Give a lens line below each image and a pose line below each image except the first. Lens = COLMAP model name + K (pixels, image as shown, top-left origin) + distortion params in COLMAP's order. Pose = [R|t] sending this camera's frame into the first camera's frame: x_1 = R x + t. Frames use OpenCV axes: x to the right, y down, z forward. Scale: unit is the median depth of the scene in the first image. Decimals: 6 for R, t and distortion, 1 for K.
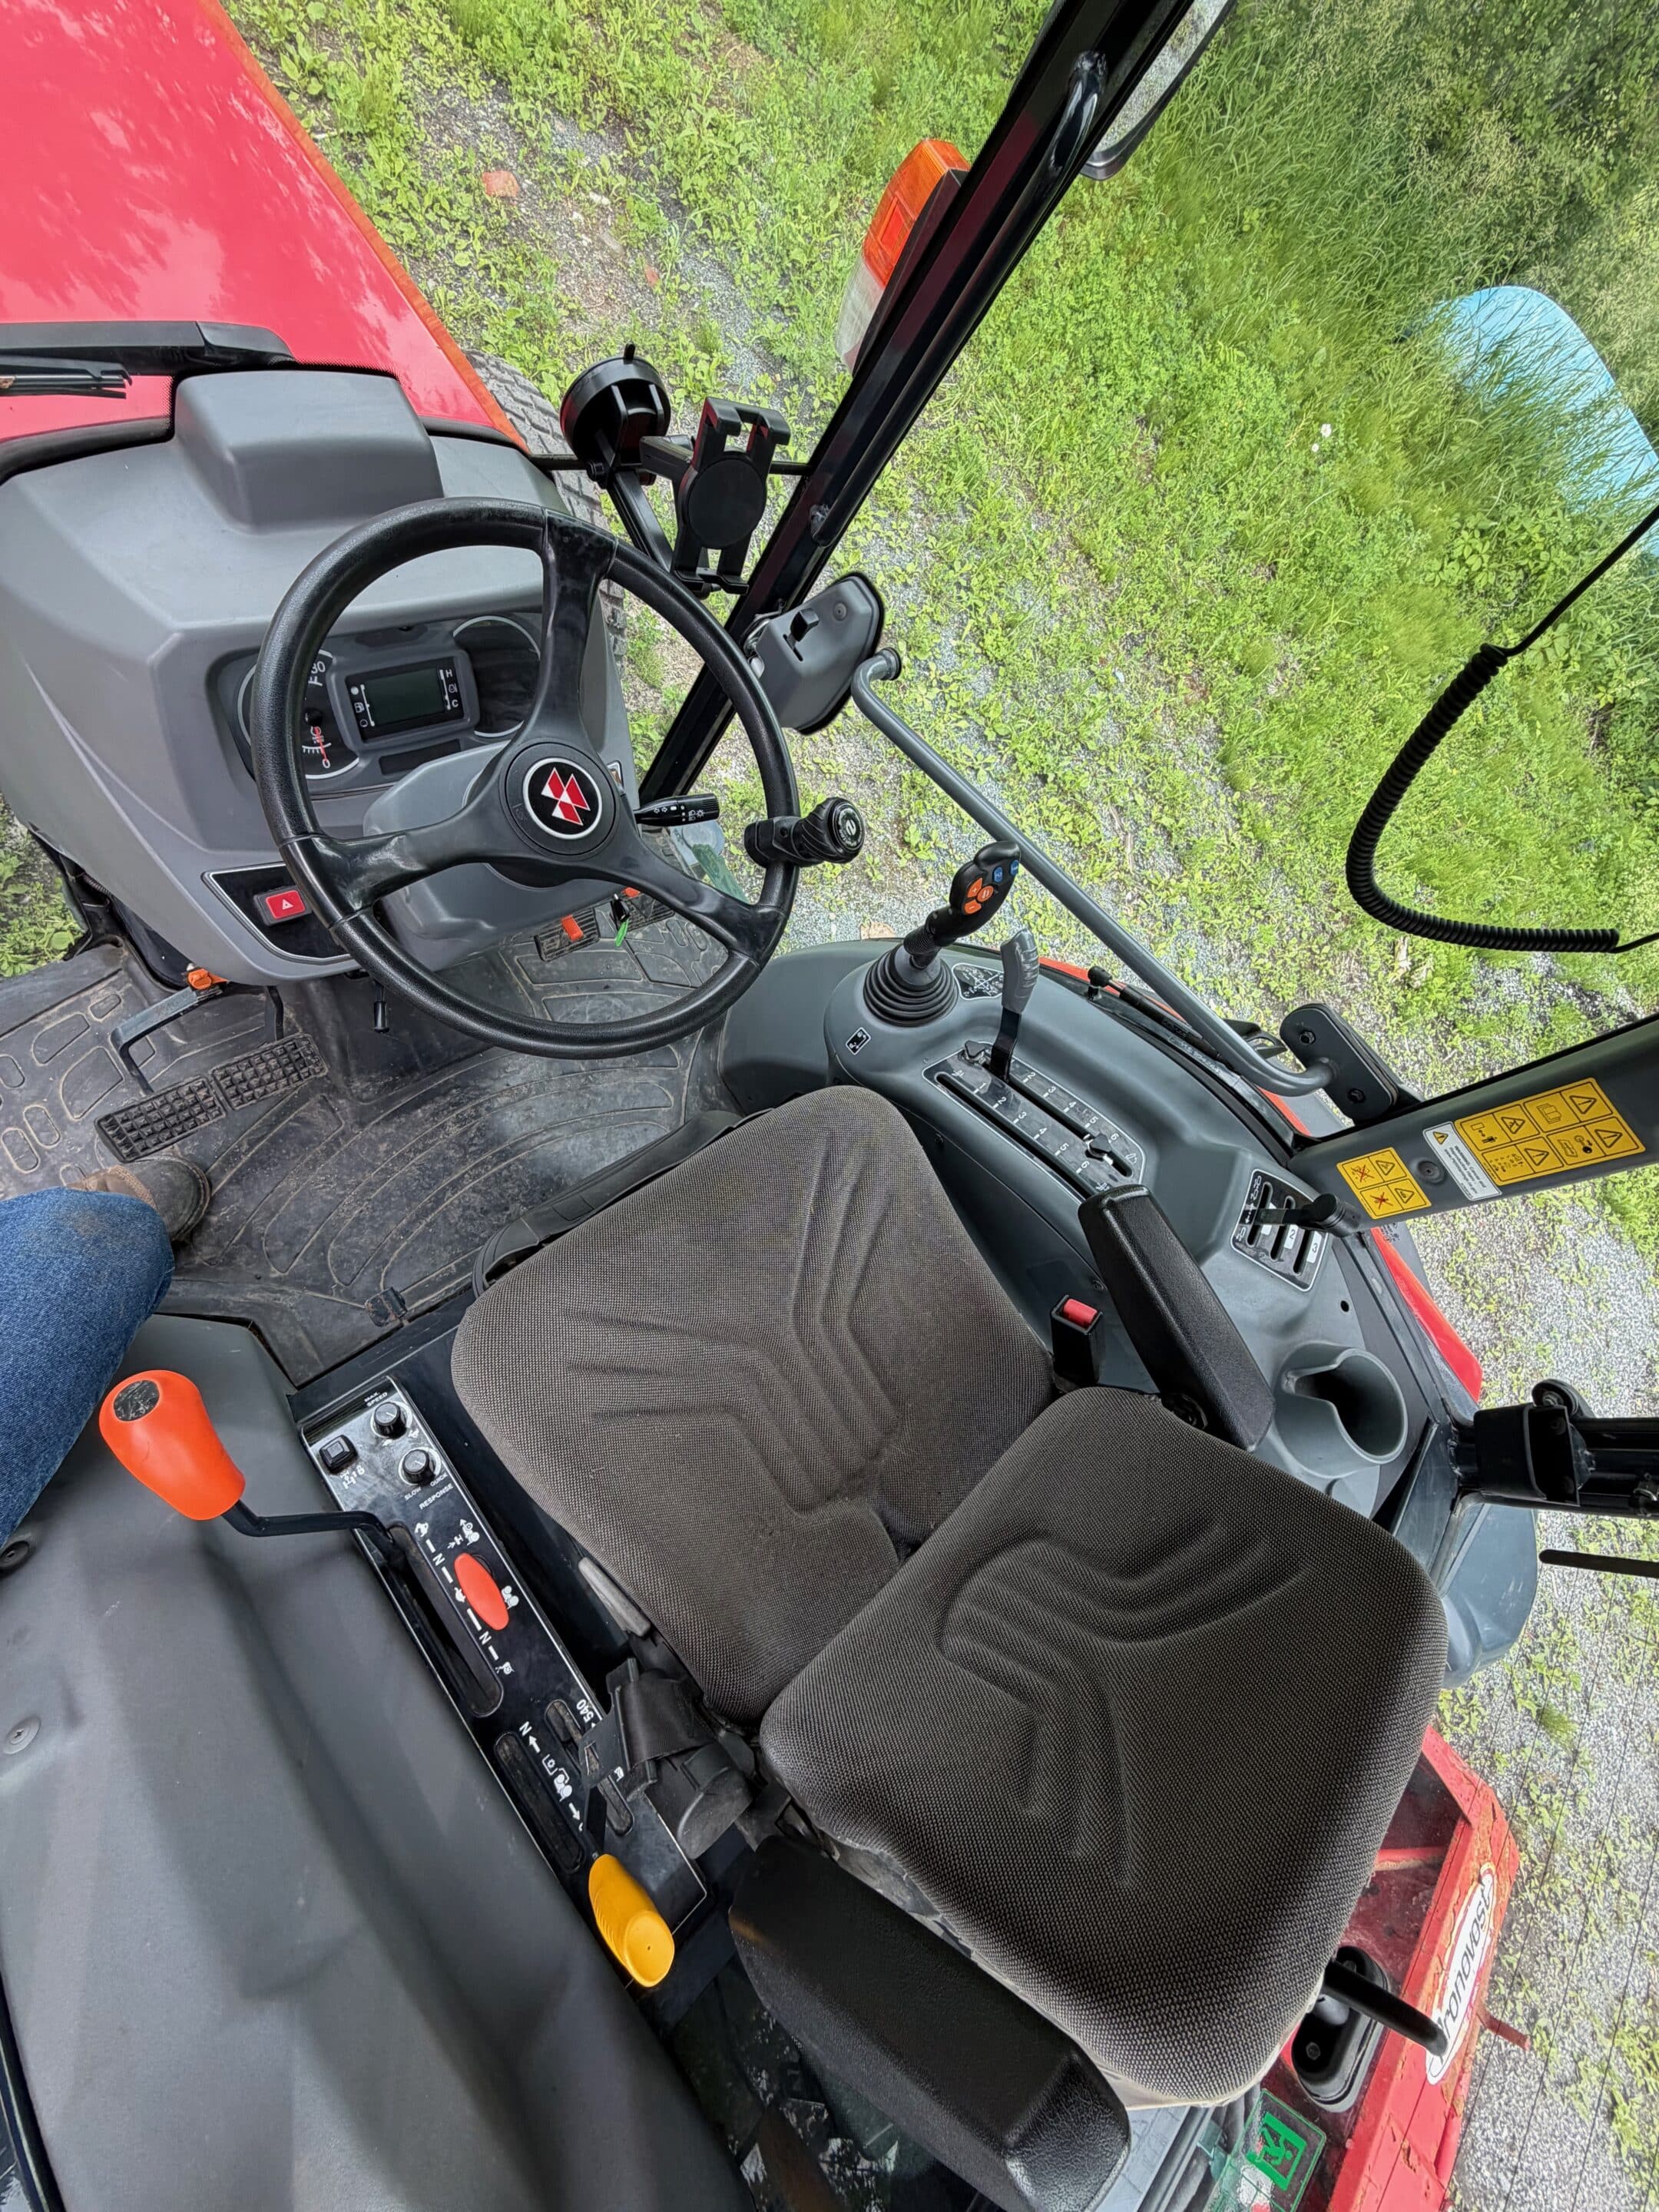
lens RADIAL K [[876.8, 0, 829.5], [0, 876.8, 1106.0], [0, 0, 1]] dist [-0.008887, 0.000028]
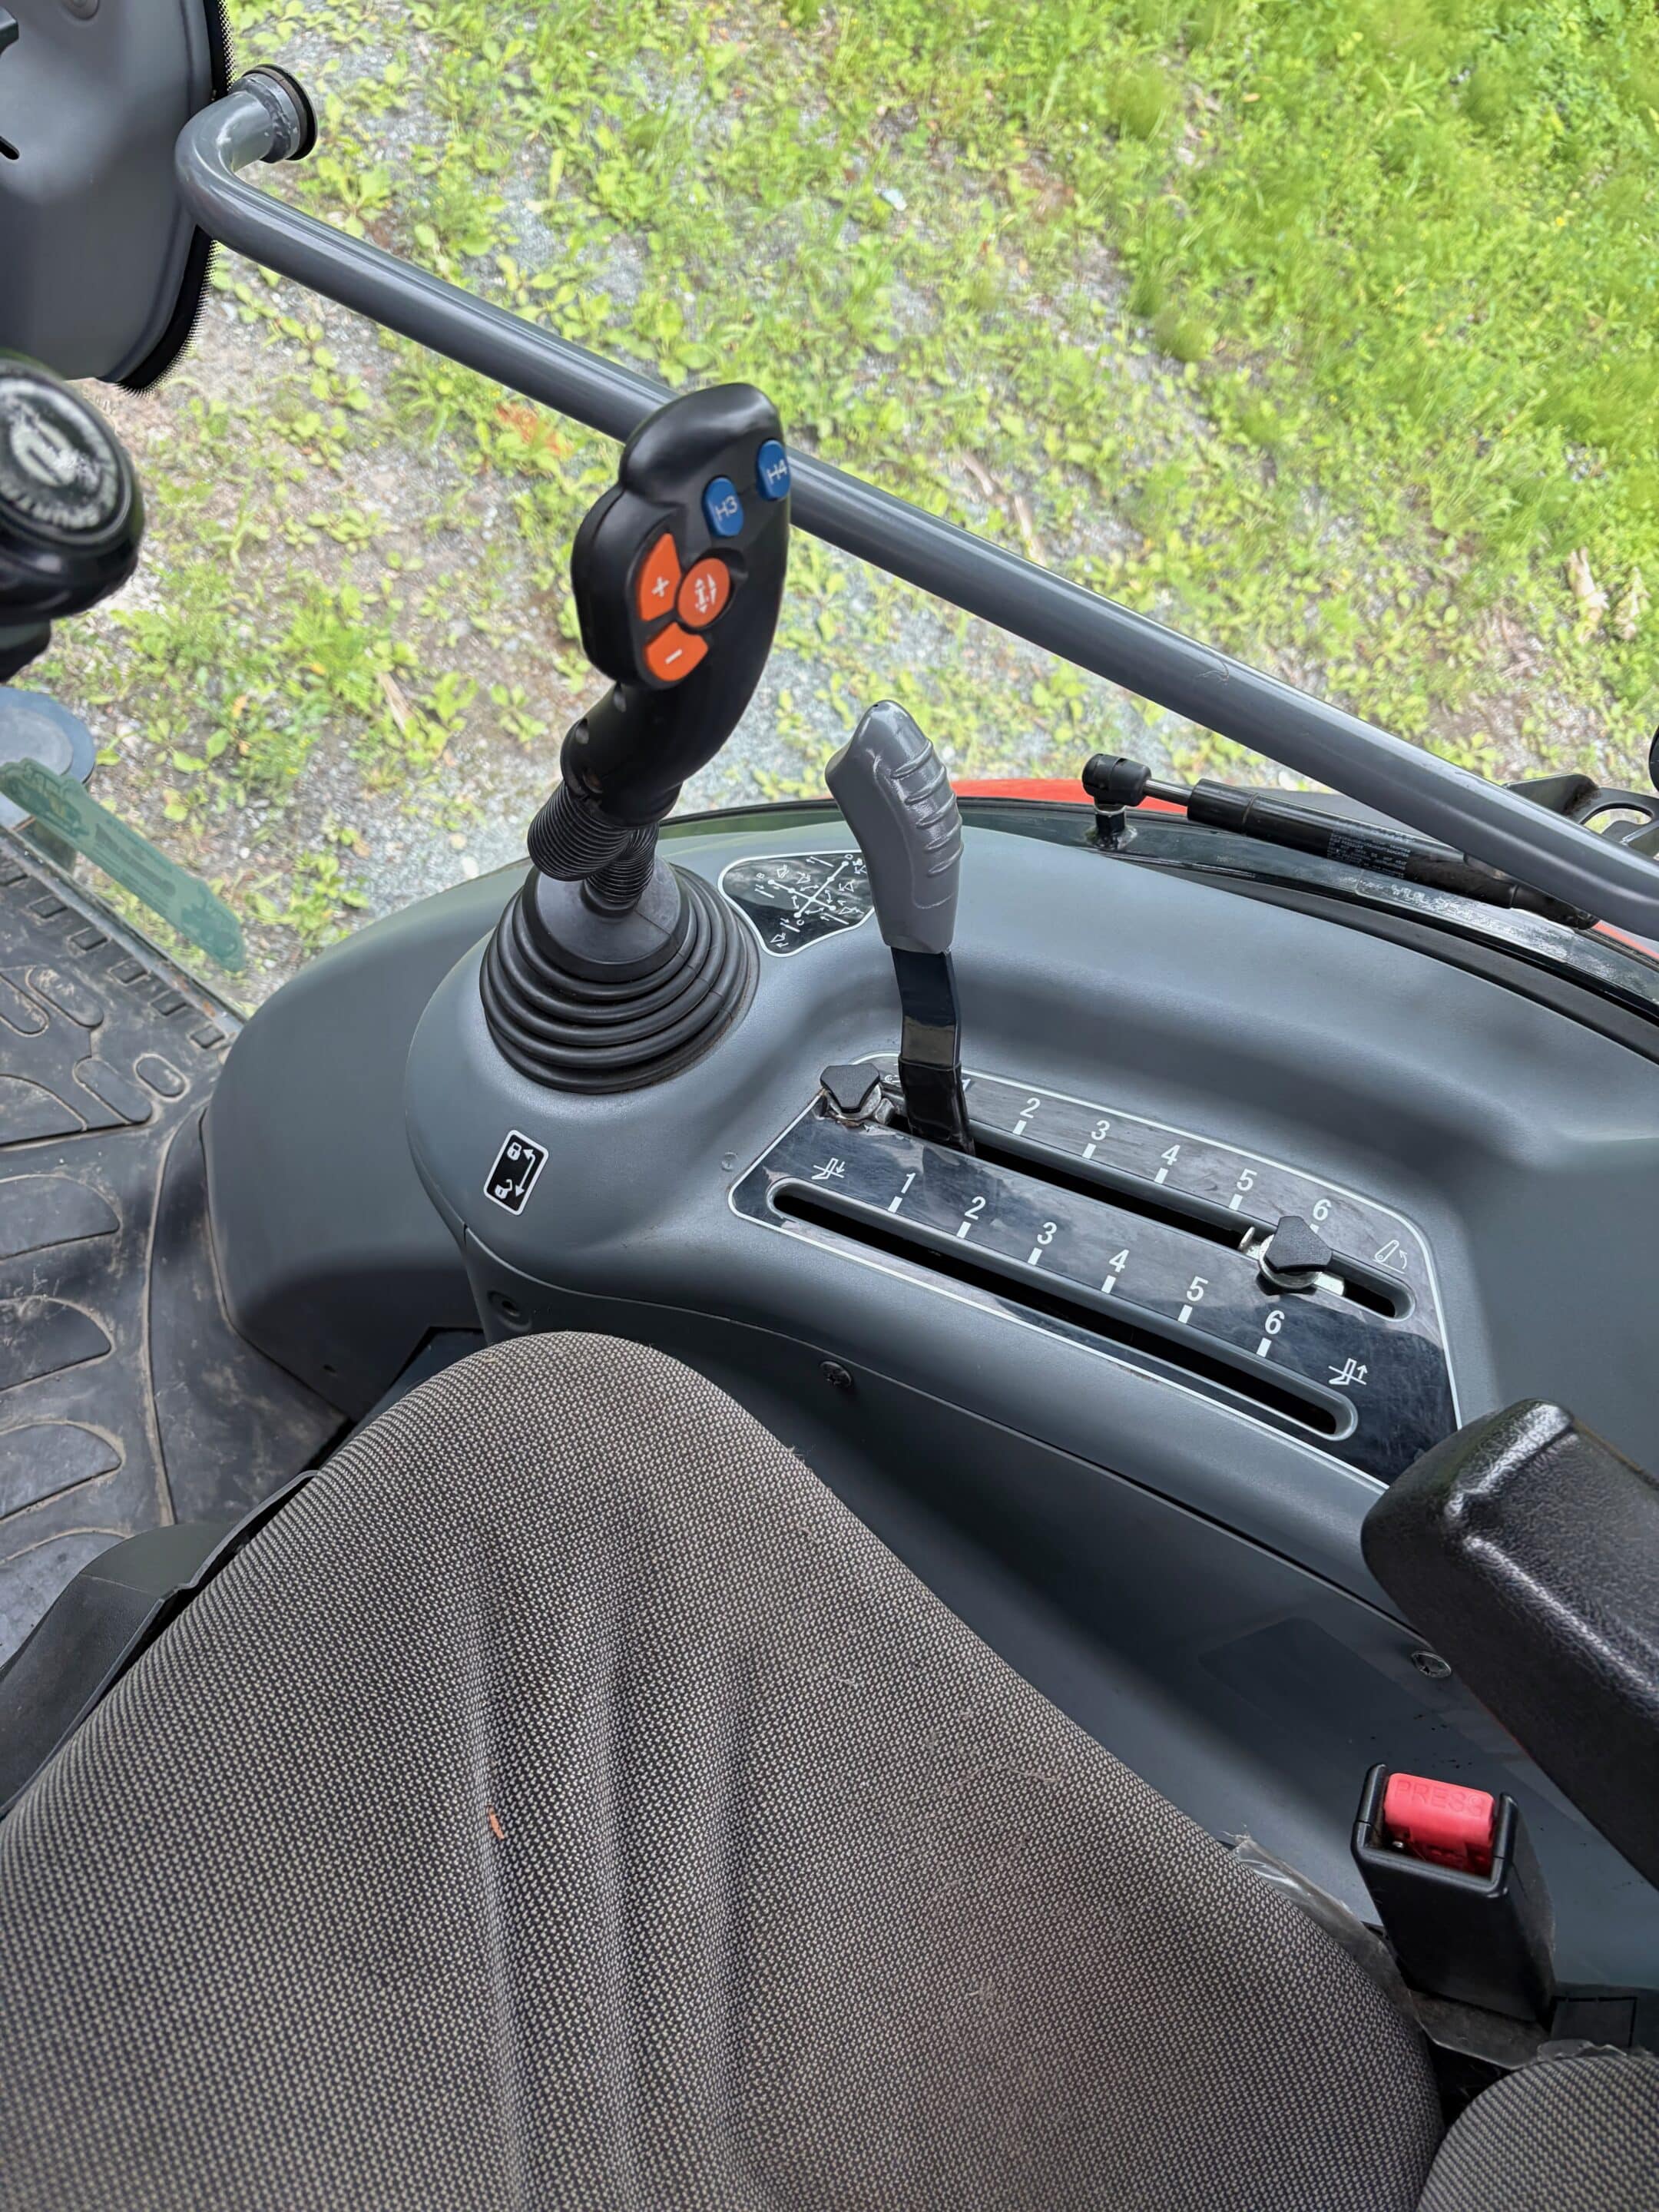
lens RADIAL K [[1663.4, 0, 829.5], [0, 1663.4, 1106.0], [0, 0, 1]] dist [0.024517, -0.050761]
pose [[0.940796, -0.313882, 0.127990, 0.025092], [0.317627, 0.948169, -0.009443, -0.018961], [-0.118392, 0.049537, 0.991731, 0.125262]]
